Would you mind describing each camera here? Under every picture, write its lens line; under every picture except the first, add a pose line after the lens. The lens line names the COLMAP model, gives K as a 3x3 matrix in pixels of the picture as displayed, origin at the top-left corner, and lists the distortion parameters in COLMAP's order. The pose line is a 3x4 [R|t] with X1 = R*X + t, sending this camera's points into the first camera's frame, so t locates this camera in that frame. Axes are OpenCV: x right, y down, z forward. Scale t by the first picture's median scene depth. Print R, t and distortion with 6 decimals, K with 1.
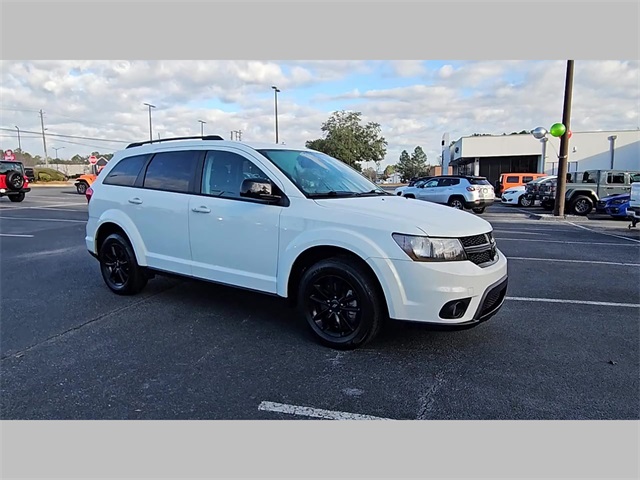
lens RADIAL K [[438.1, 0, 318.3], [0, 438.1, 244.2], [0, 0, 1]] dist [0.015529, -0.013561]
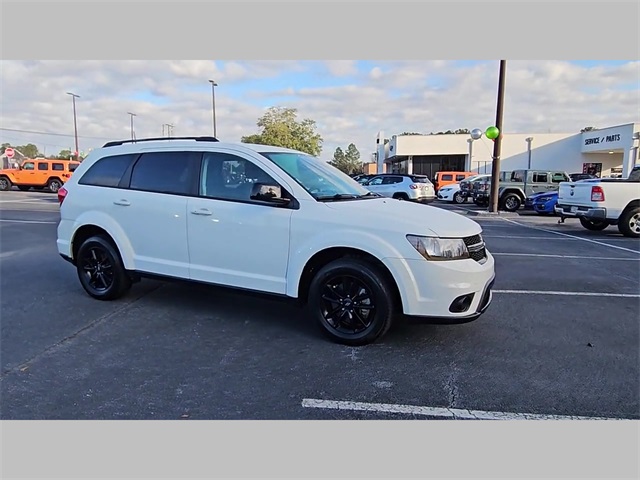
lens RADIAL K [[436.1, 0, 316.9], [0, 436.1, 238.2], [0, 0, 1]] dist [0.008602, 0.002565]
pose [[0.989114, -0.014466, 0.146439, -0.131414], [0.014976, 0.999885, -0.002381, -0.011105], [-0.146388, 0.004548, 0.989217, -0.015943]]
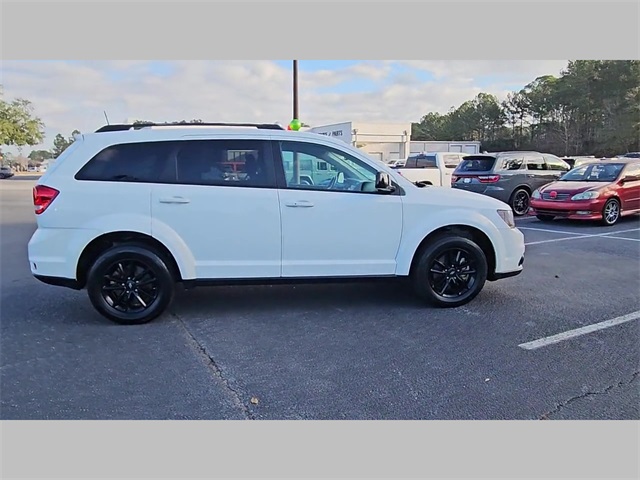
lens RADIAL K [[436.1, 0, 308.5], [0, 436.1, 236.3], [0, 0, 1]] dist [0.008602, 0.002565]
pose [[0.745342, -0.111138, 0.657354, -0.753325], [0.102975, 0.993366, 0.051188, -0.047770], [-0.658682, 0.029538, 0.751841, 0.237890]]
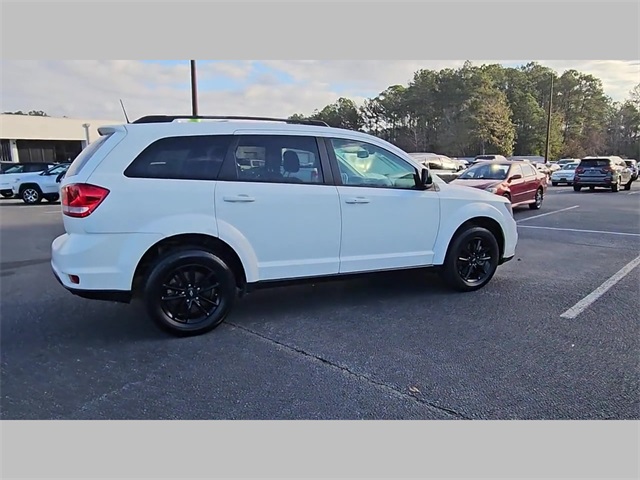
lens RADIAL K [[438.1, 0, 308.9], [0, 438.1, 238.5], [0, 0, 1]] dist [0.015529, -0.013561]
pose [[0.513086, -0.142243, 0.846469, -0.983843], [0.124882, 0.988050, 0.090337, -0.082651], [-0.849204, 0.059358, 0.524719, 0.501750]]
